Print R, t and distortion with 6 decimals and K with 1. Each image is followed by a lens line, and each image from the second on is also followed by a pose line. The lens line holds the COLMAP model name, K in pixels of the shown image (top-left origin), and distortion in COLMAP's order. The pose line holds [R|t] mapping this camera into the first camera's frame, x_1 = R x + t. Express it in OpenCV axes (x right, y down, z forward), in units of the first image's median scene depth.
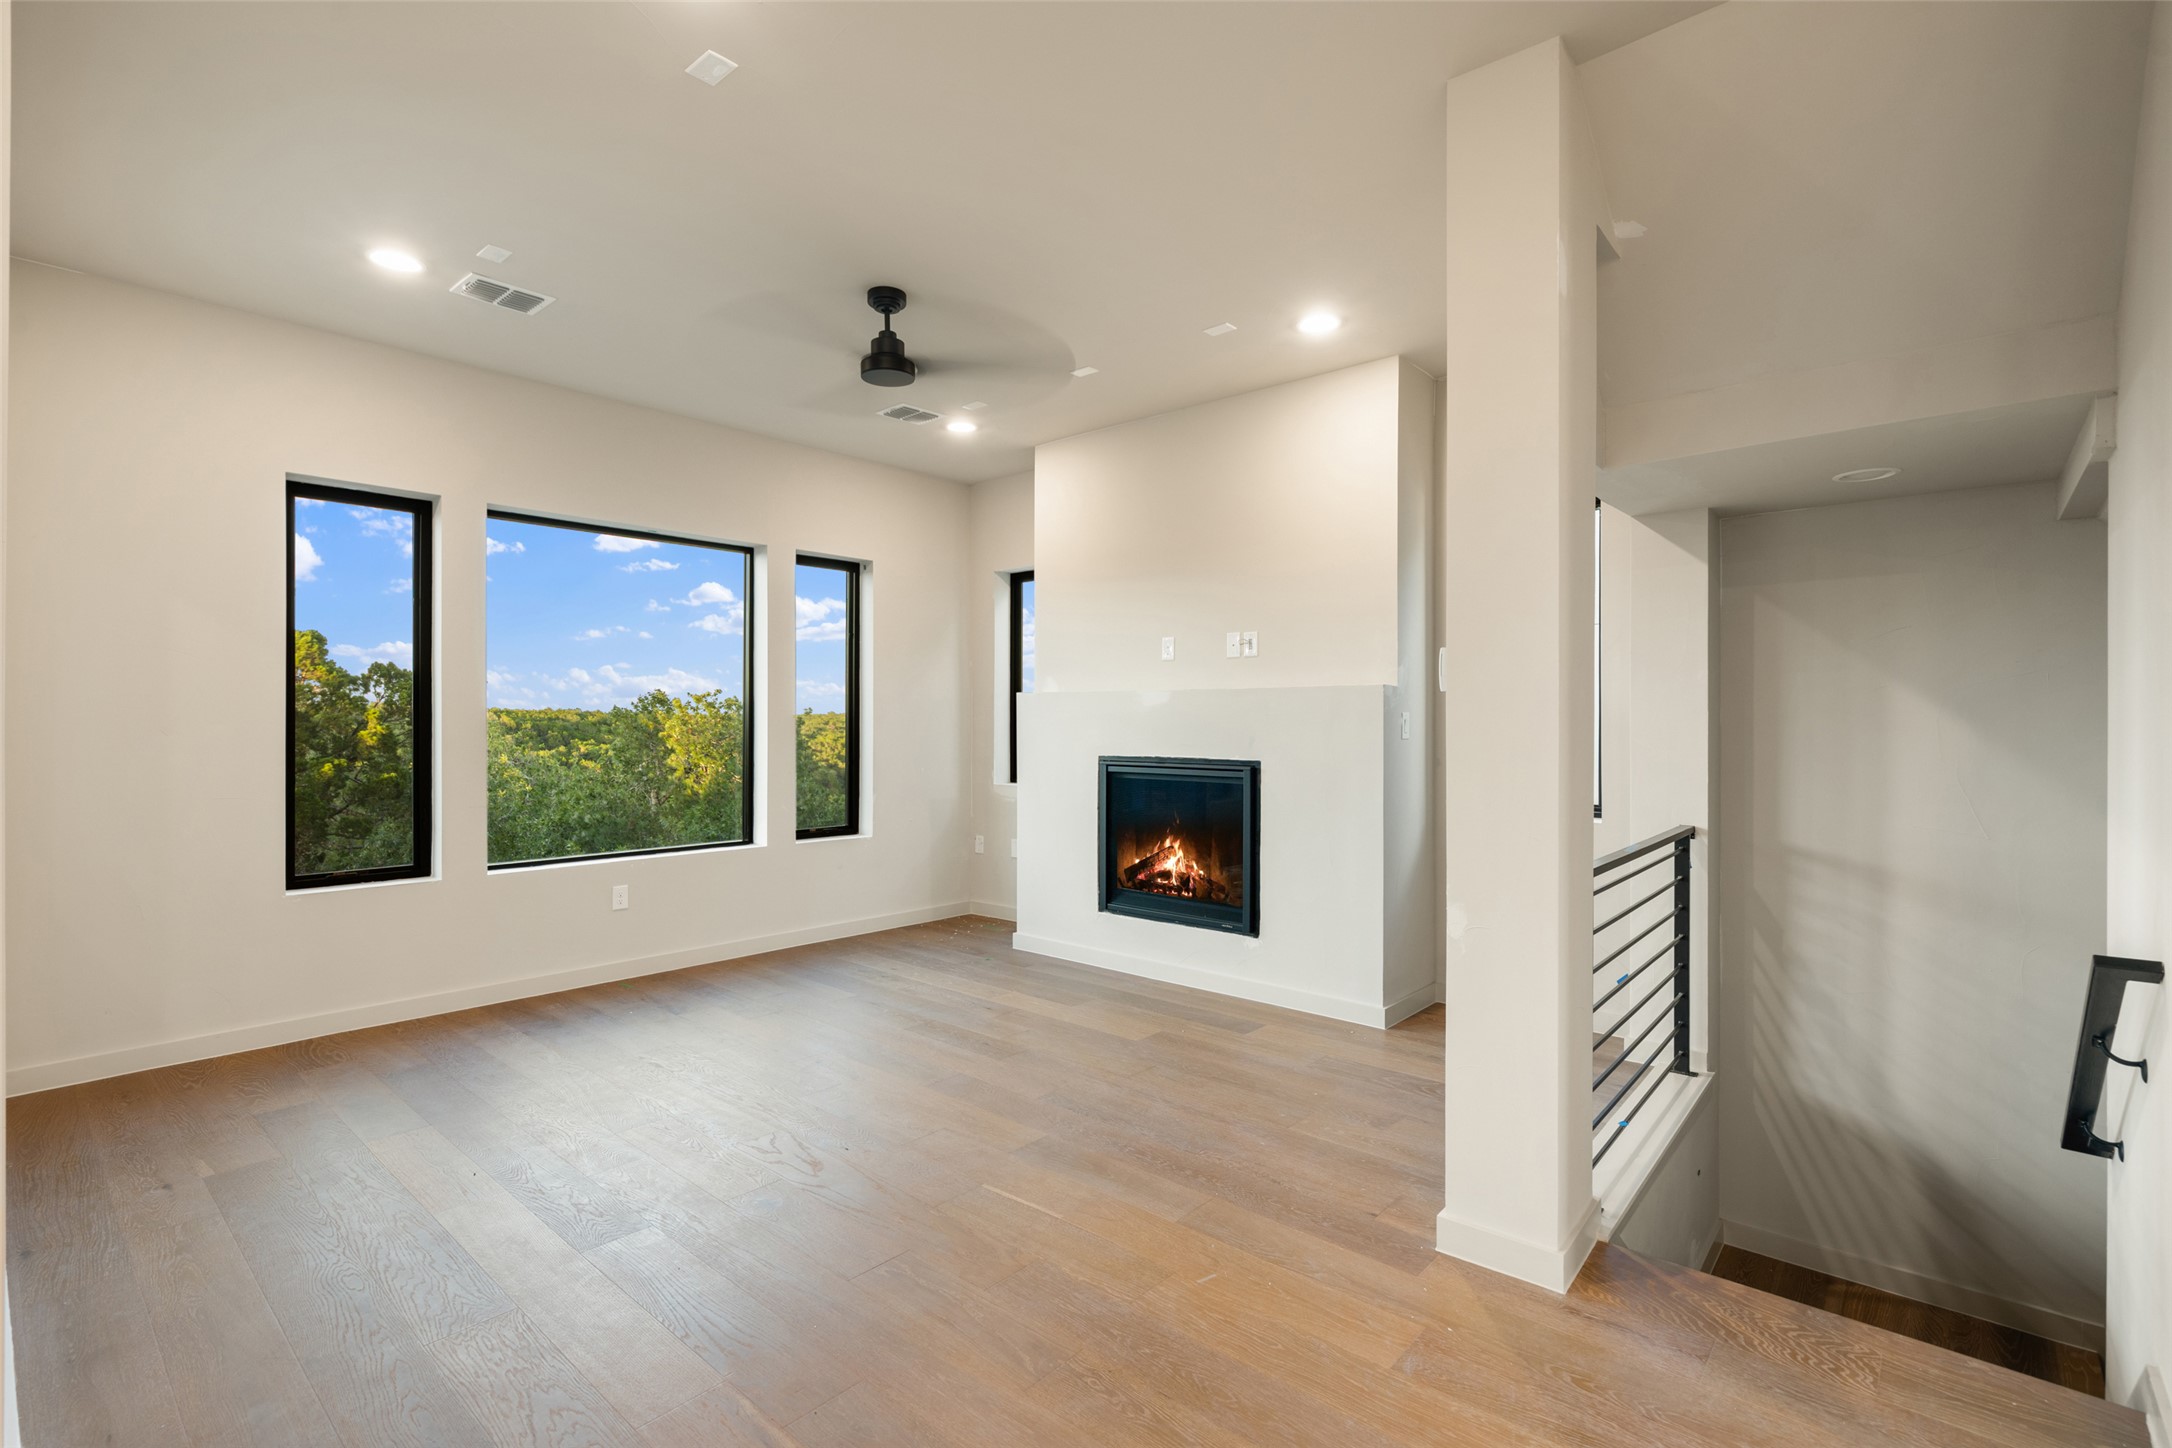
lens RADIAL K [[985.1, 0, 1083.7], [0, 985.1, 721.4], [0, 0, 1]] dist [0.000532, 0.000070]
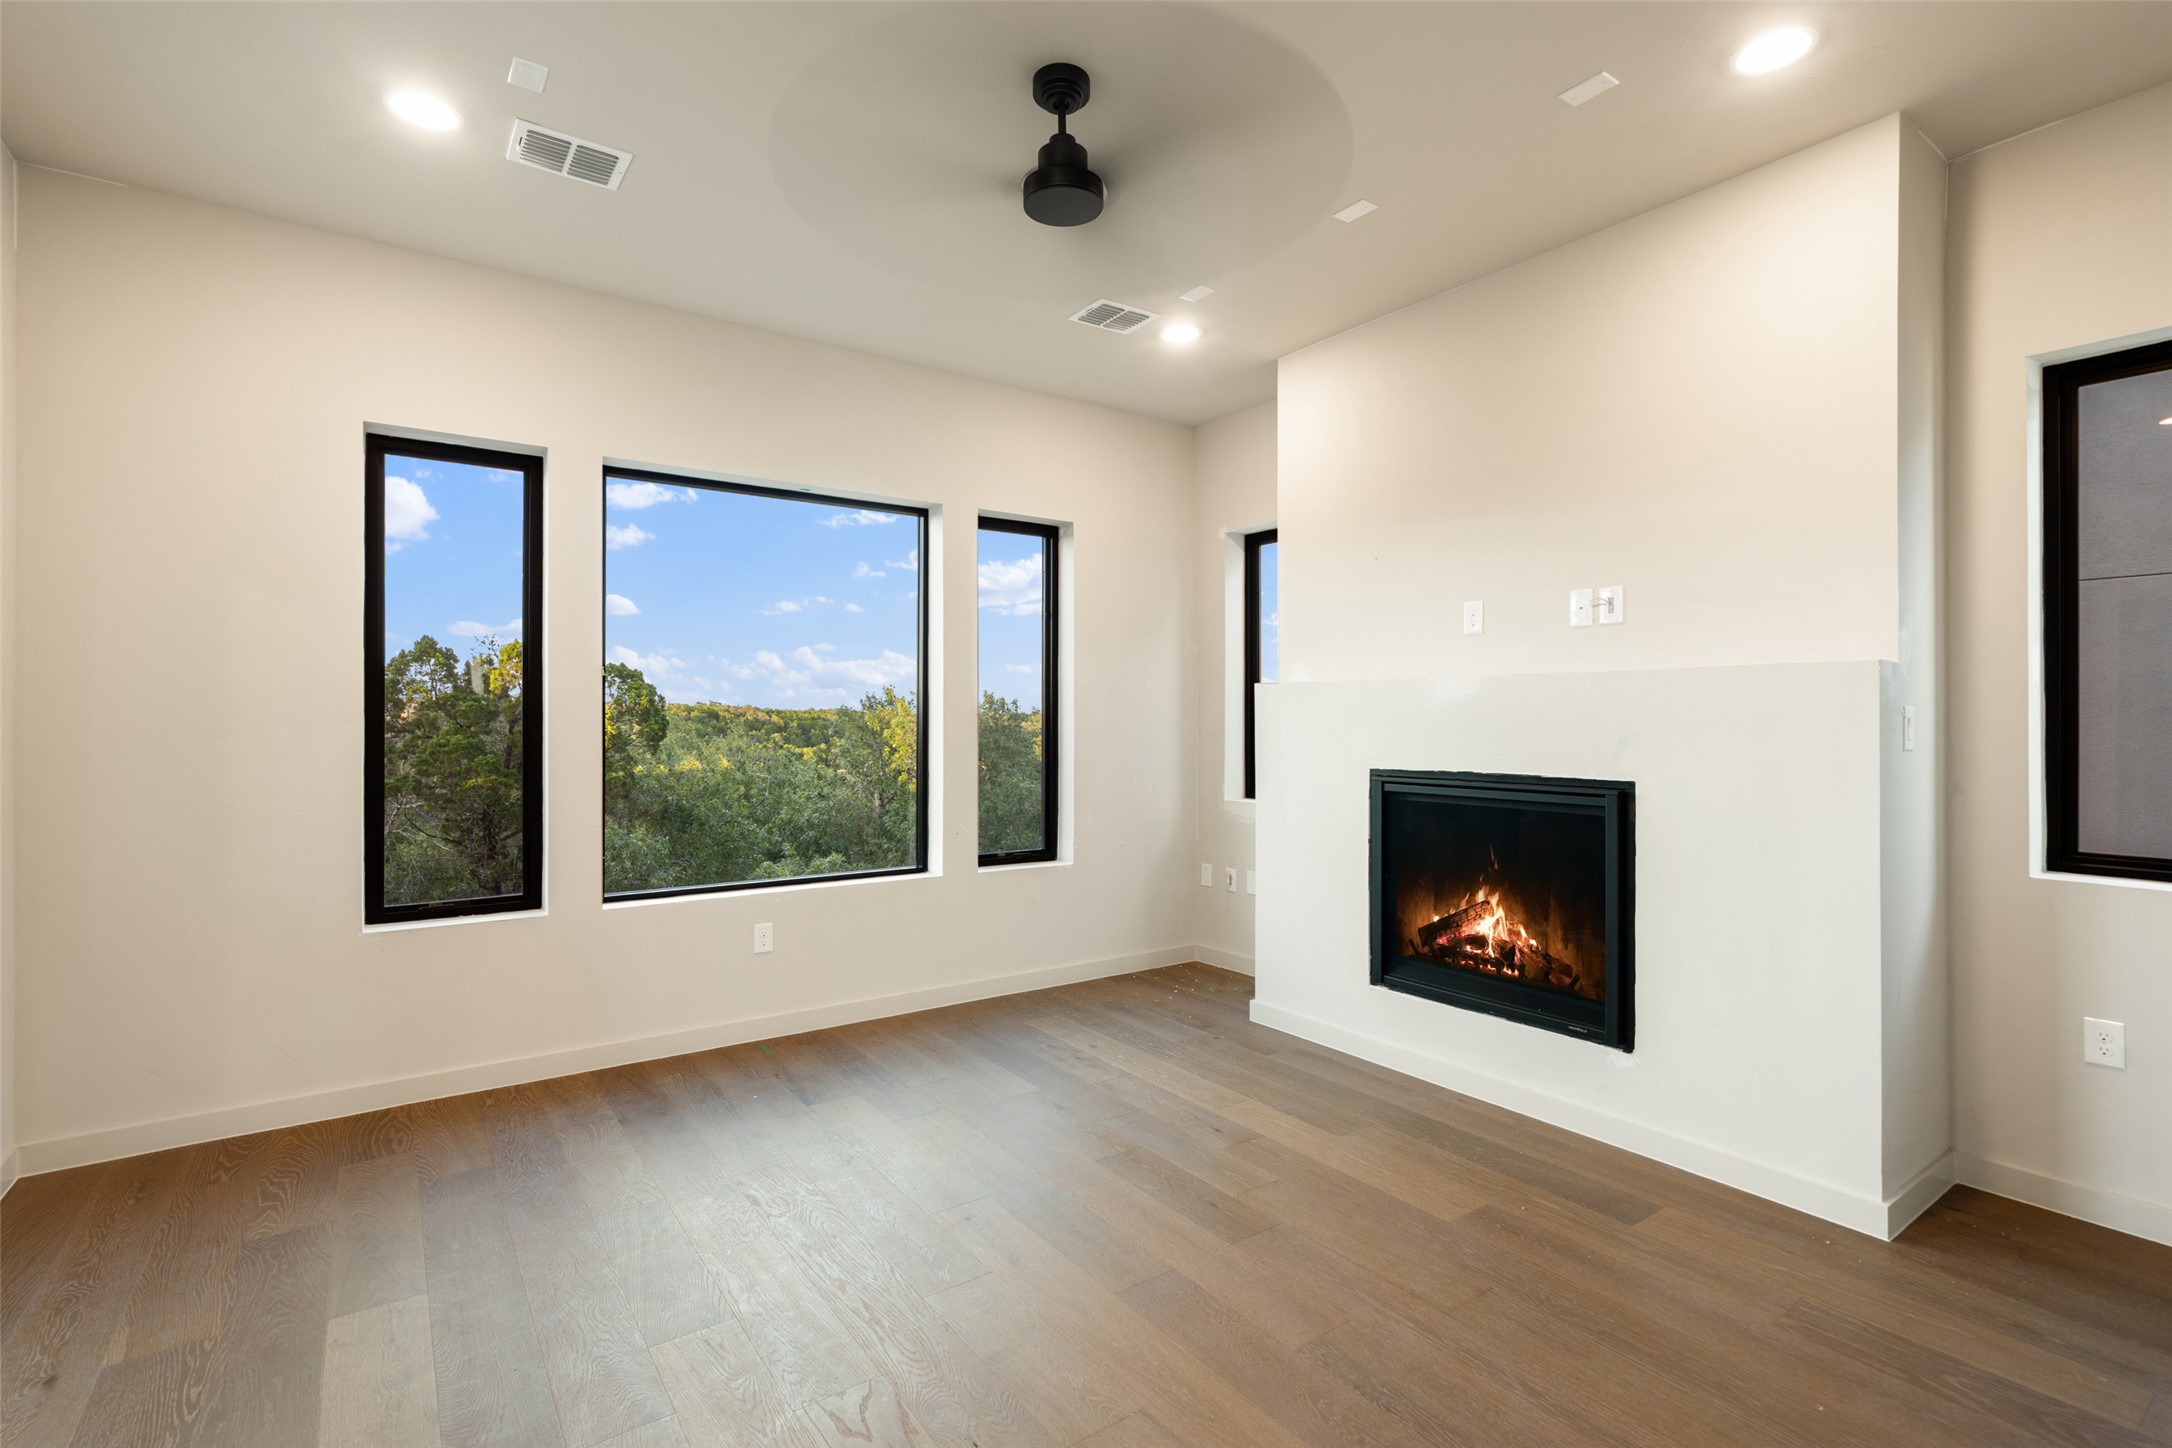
lens RADIAL K [[985.1, 0, 1088.7], [0, 985.1, 714.9], [0, 0, 1]] dist [0.000532, 0.000070]
pose [[0.973955, -0.002496, -0.226729, -0.024736], [0.001271, 0.999984, -0.005549, -0.000880], [0.226739, 0.005117, 0.973942, 0.281313]]
